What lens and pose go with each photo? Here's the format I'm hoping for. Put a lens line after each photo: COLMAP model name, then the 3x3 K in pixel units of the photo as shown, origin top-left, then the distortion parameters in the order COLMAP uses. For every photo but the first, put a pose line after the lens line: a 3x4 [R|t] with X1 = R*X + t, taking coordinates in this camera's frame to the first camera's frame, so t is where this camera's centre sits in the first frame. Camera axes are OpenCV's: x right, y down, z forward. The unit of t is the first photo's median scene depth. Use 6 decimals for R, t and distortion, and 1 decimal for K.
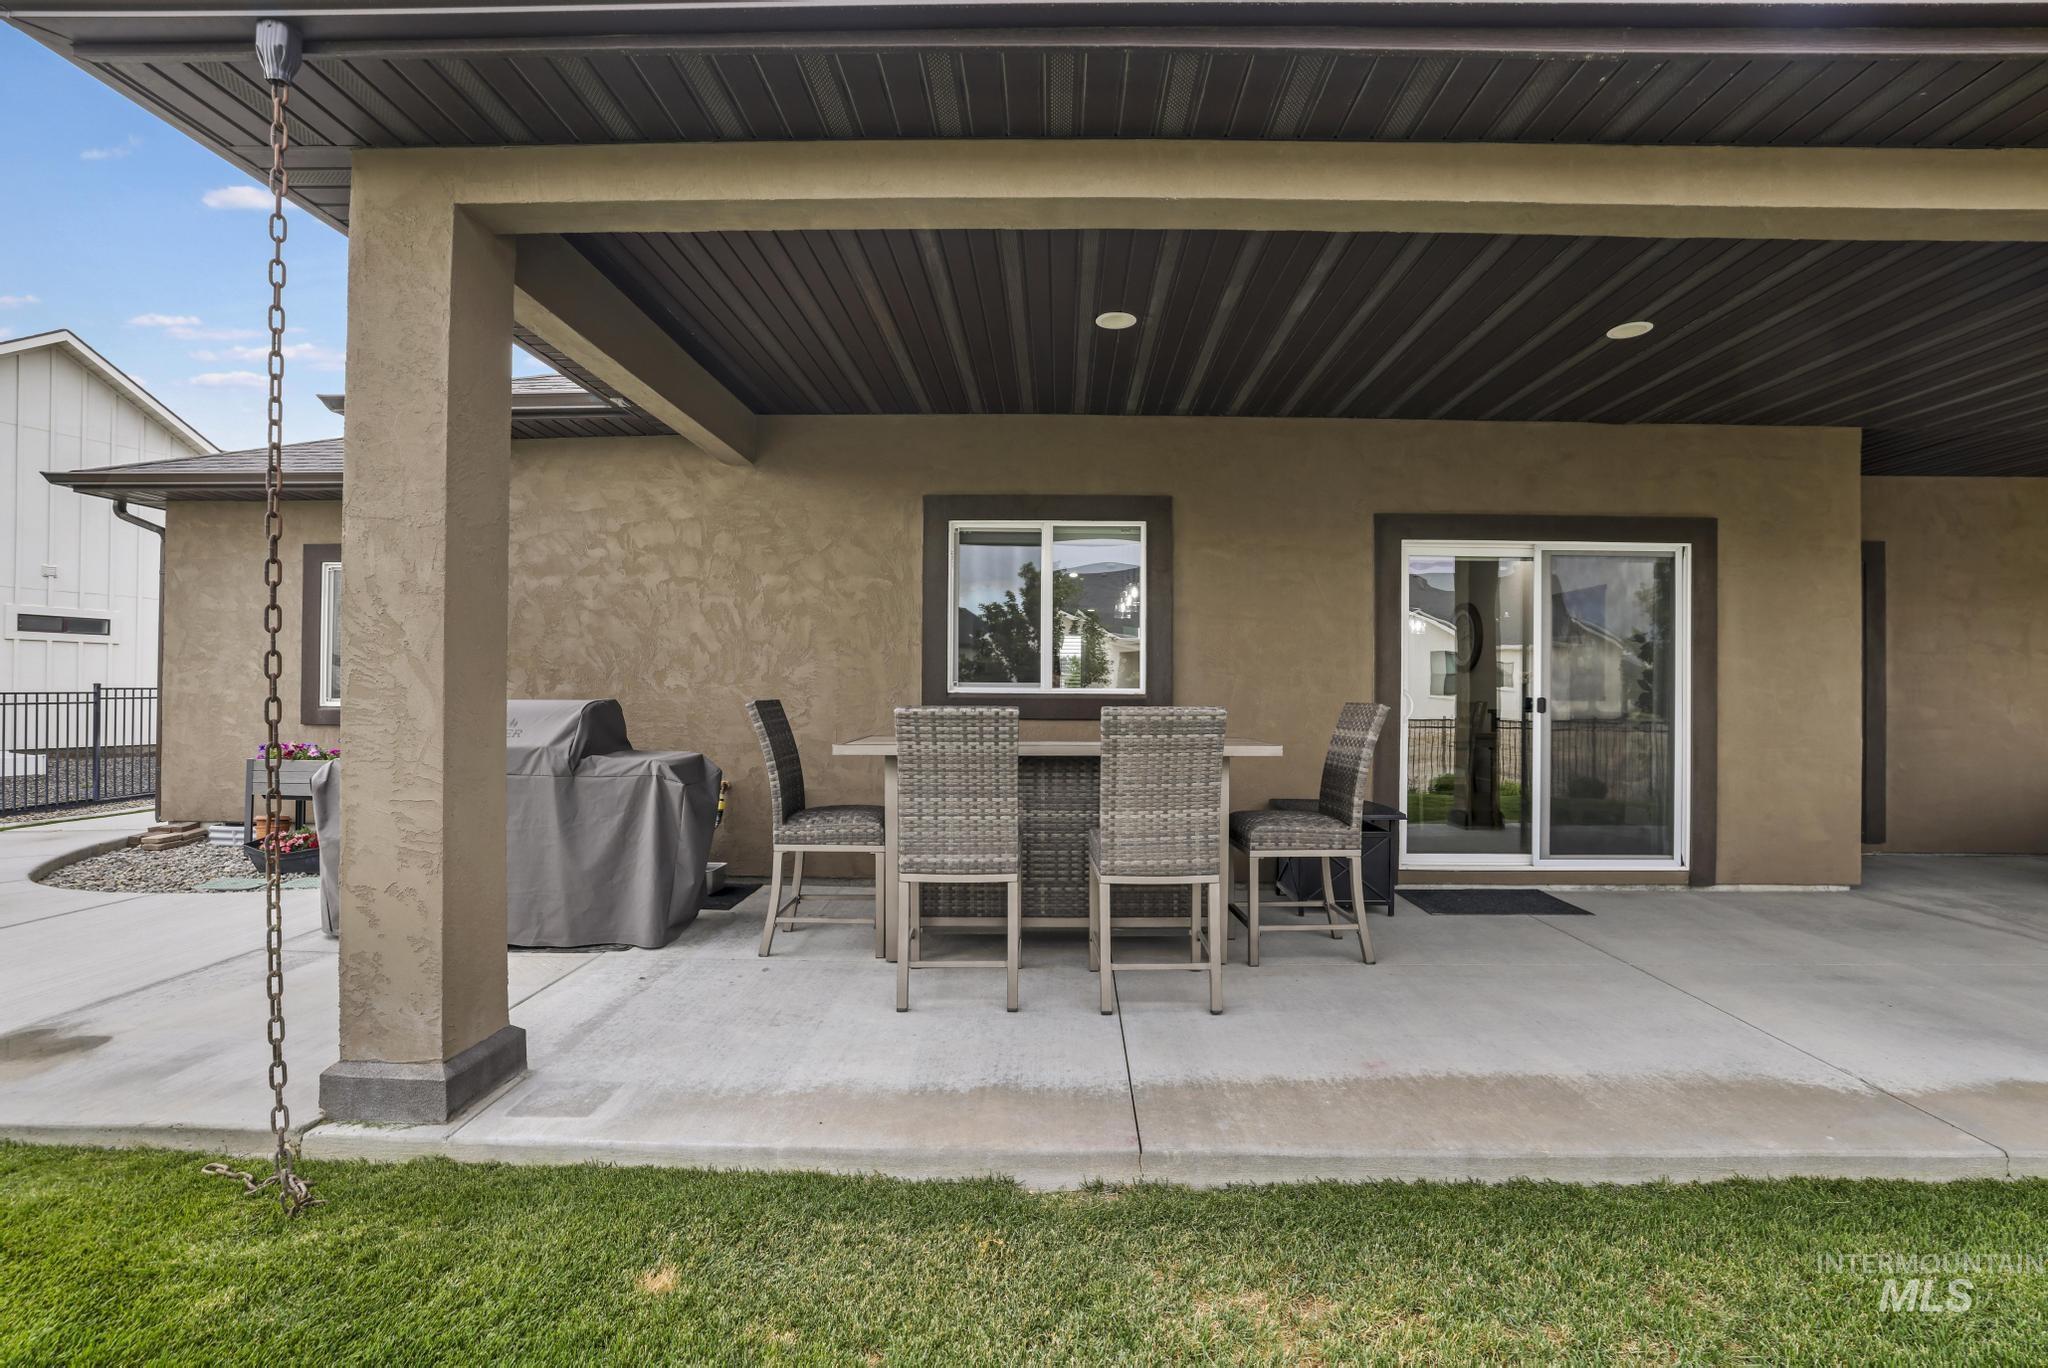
lens RADIAL K [[906.4, 0, 1032.3], [0, 906.4, 697.5], [0, 0, 1]] dist [-0.025477, 0.000471]
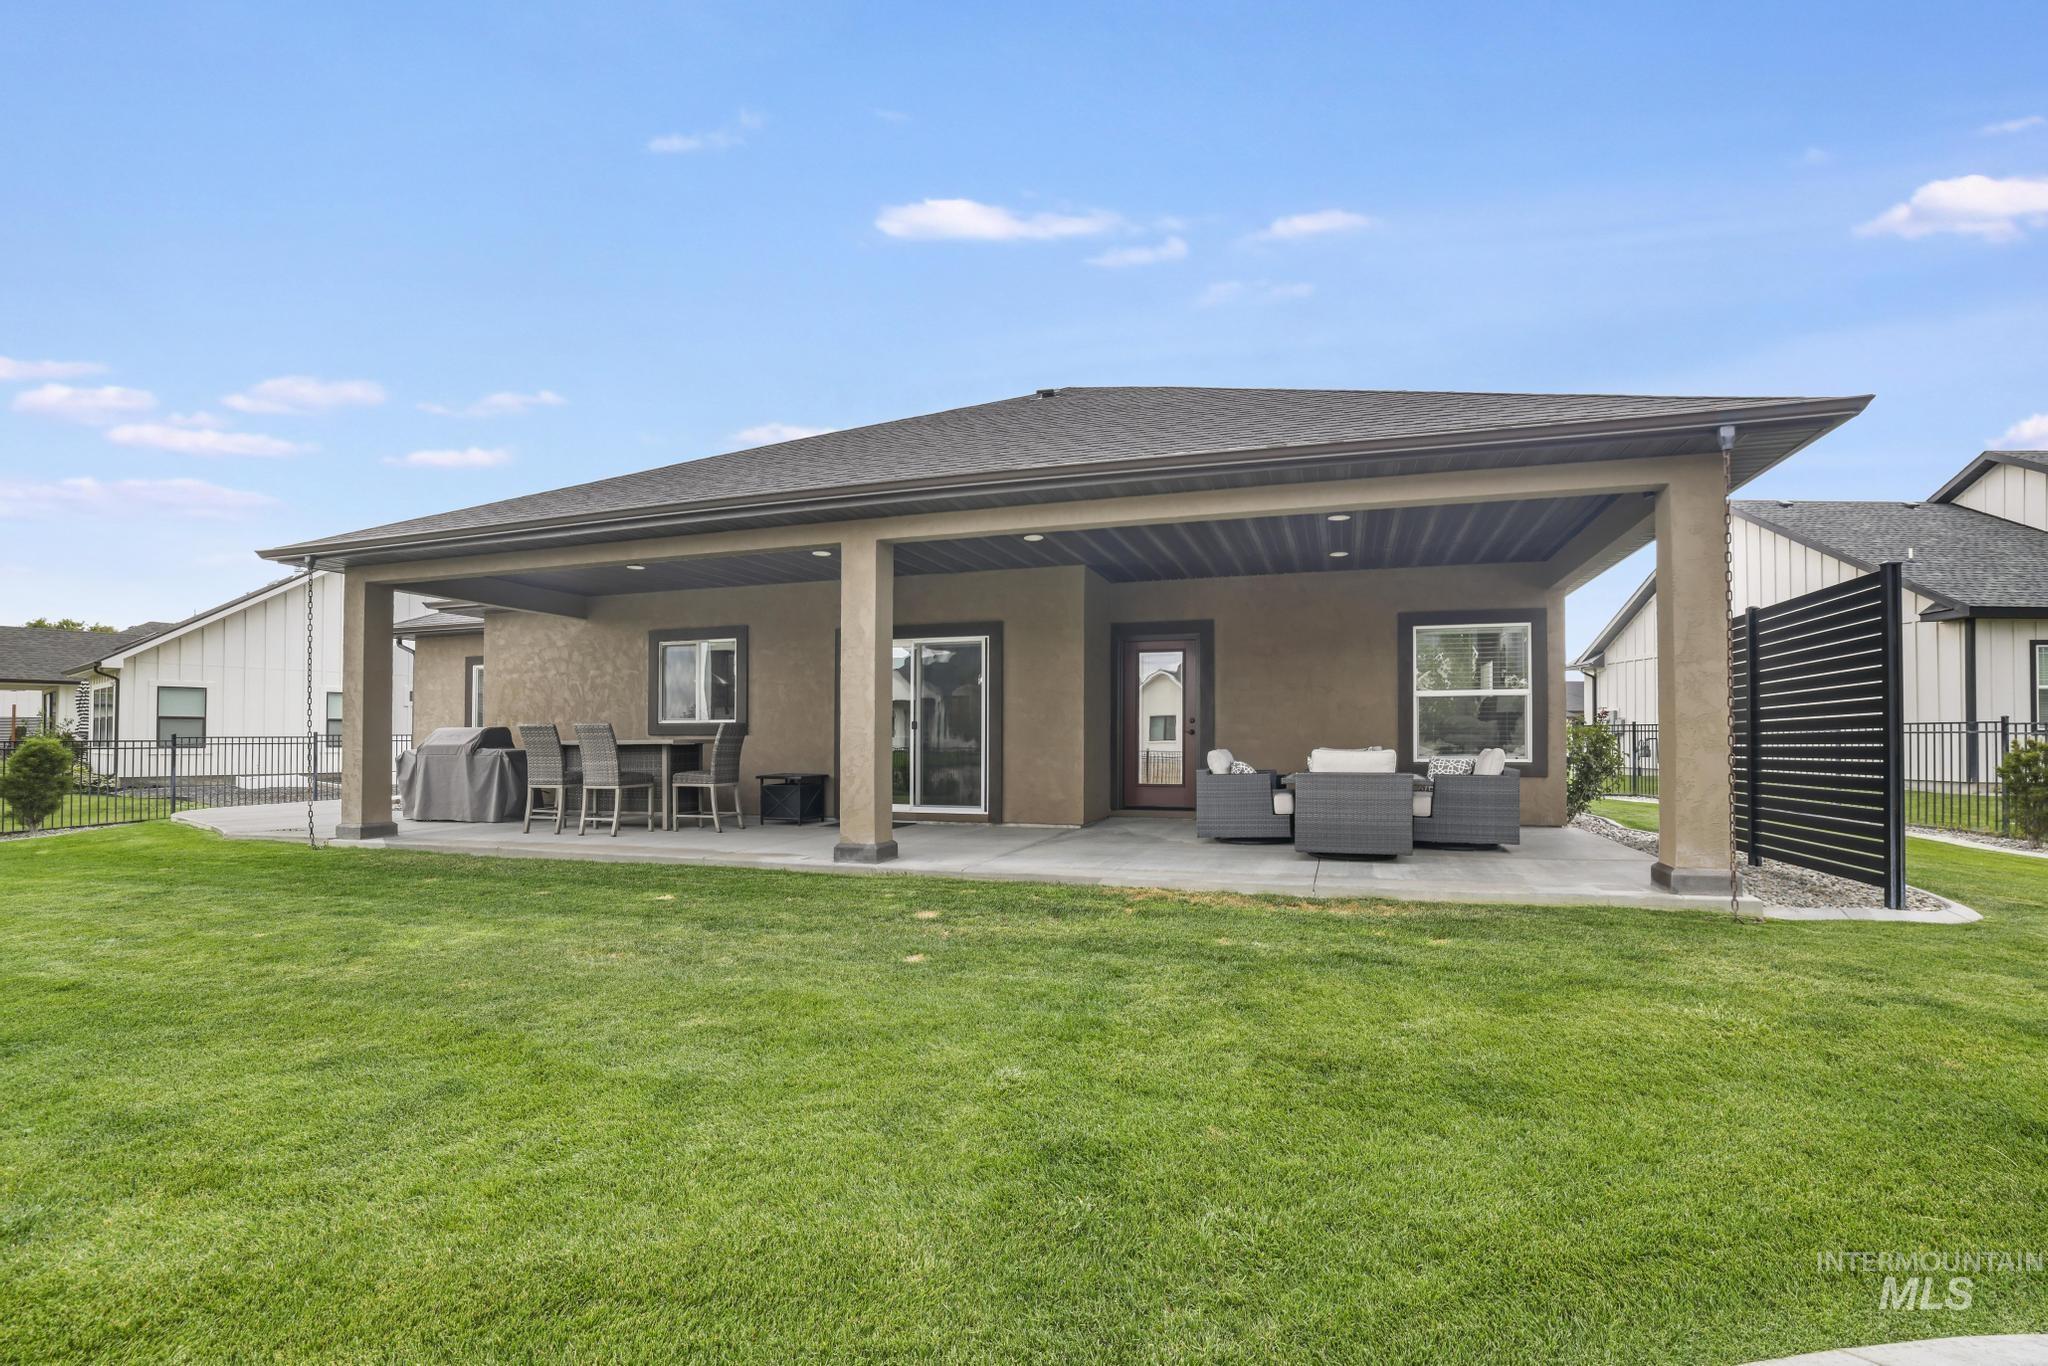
lens RADIAL K [[906.4, 0, 1045.7], [0, 906.4, 737.9], [0, 0, 1]] dist [-0.025477, 0.000471]
pose [[0.955348, -0.010479, -0.295297, 1.376024], [0.007380, 0.999905, -0.011607, 0.059175], [0.295391, 0.008910, 0.955335, -0.734074]]
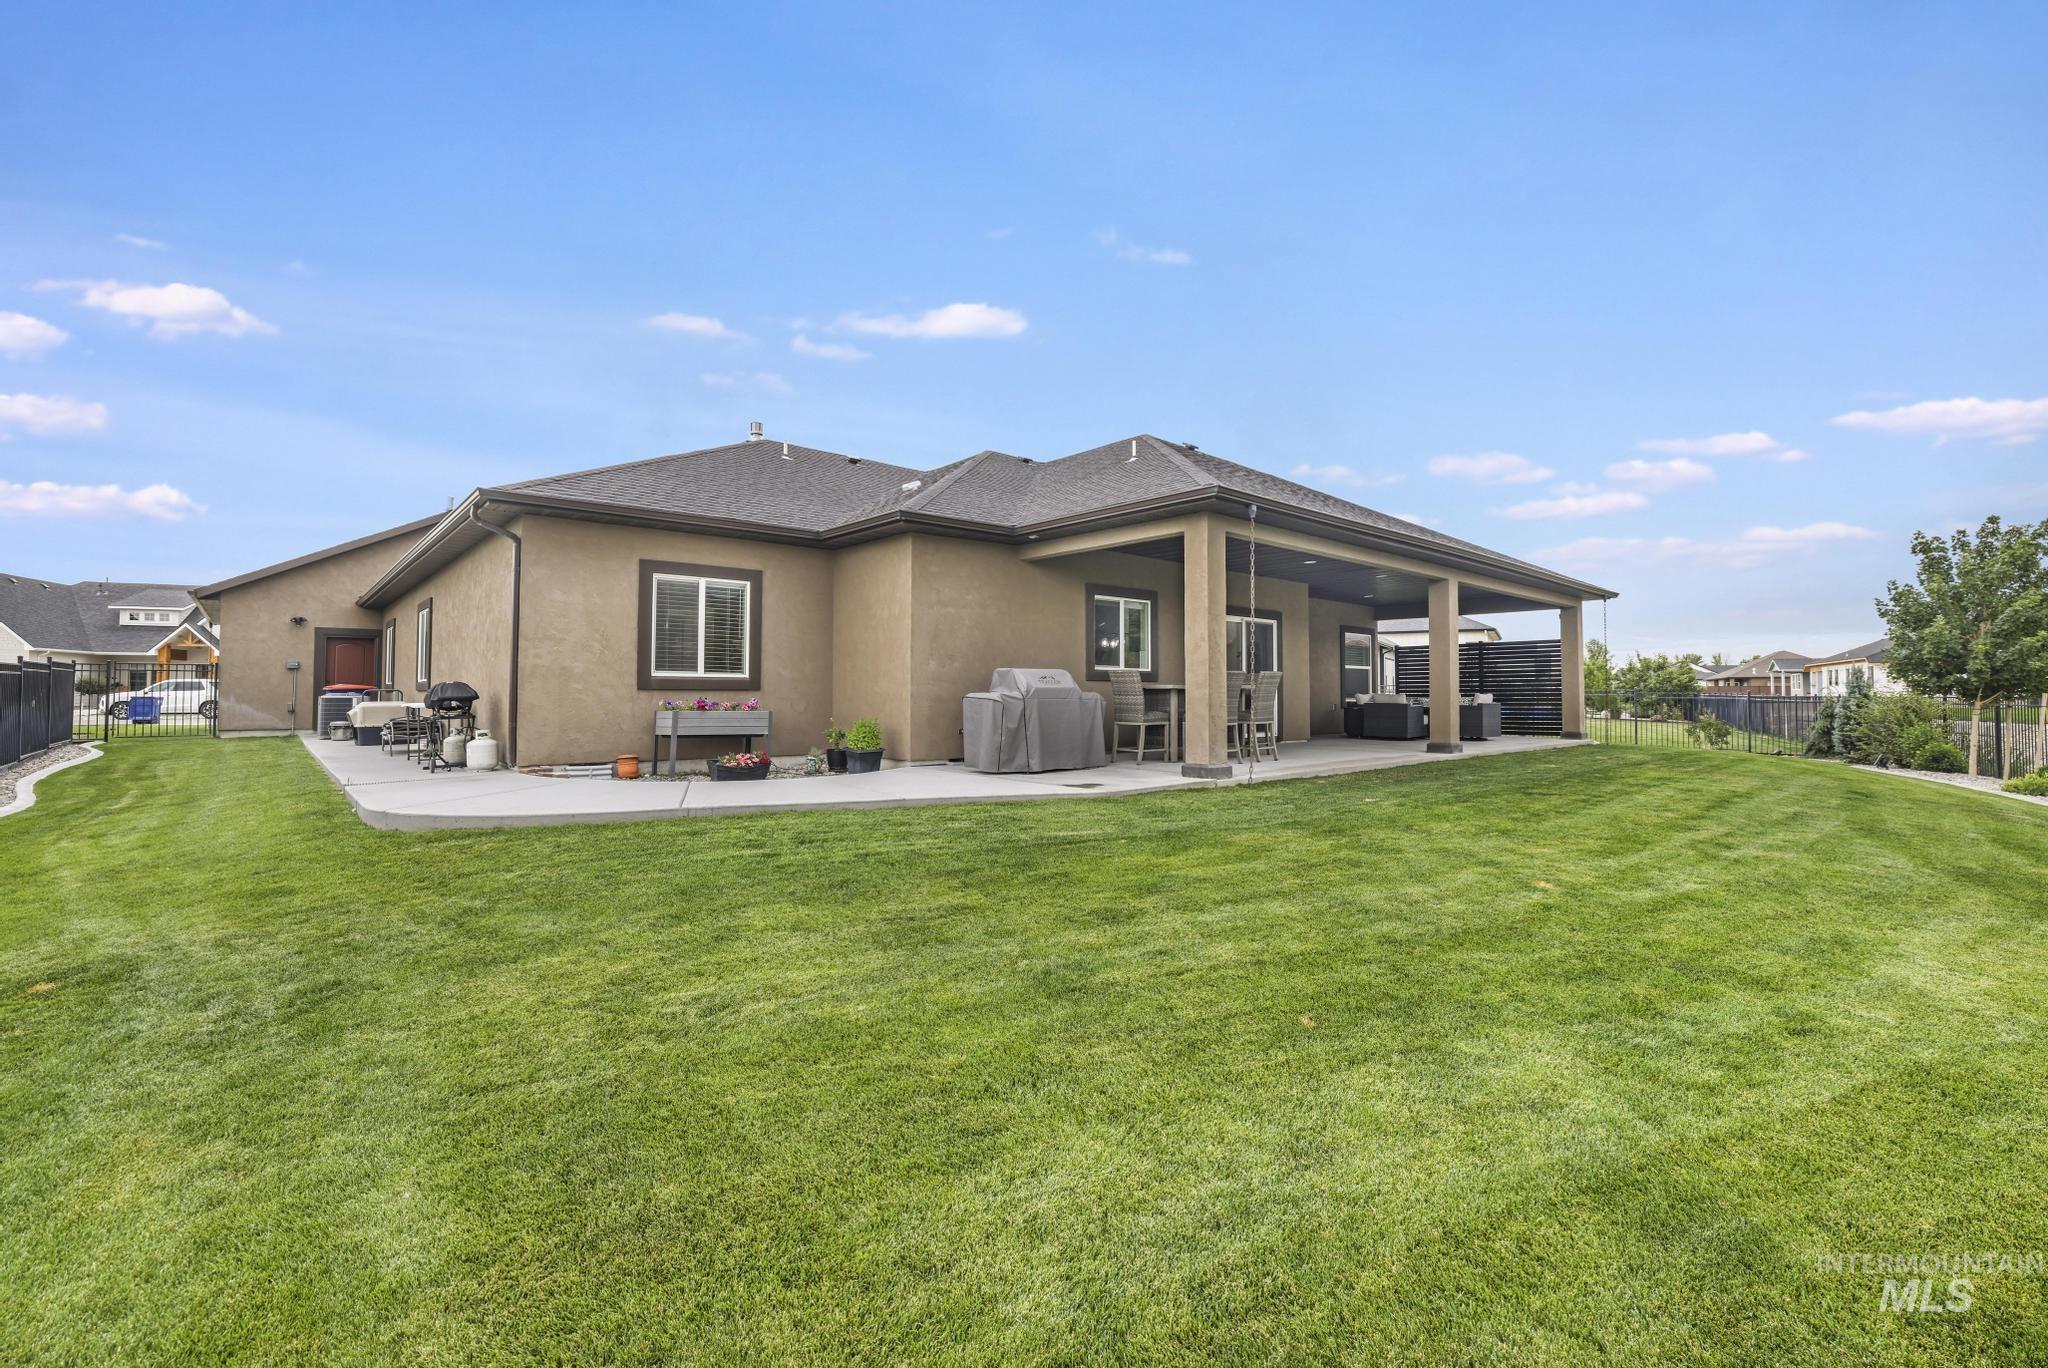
lens RADIAL K [[906.4, 0, 1028.9], [0, 906.4, 676.6], [0, 0, 1]] dist [-0.025477, 0.000471]
pose [[0.741509, 0.007987, 0.670895, -1.741674], [0.007166, 0.999778, -0.019822, 0.057063], [-0.670905, 0.019506, 0.741287, -0.587176]]
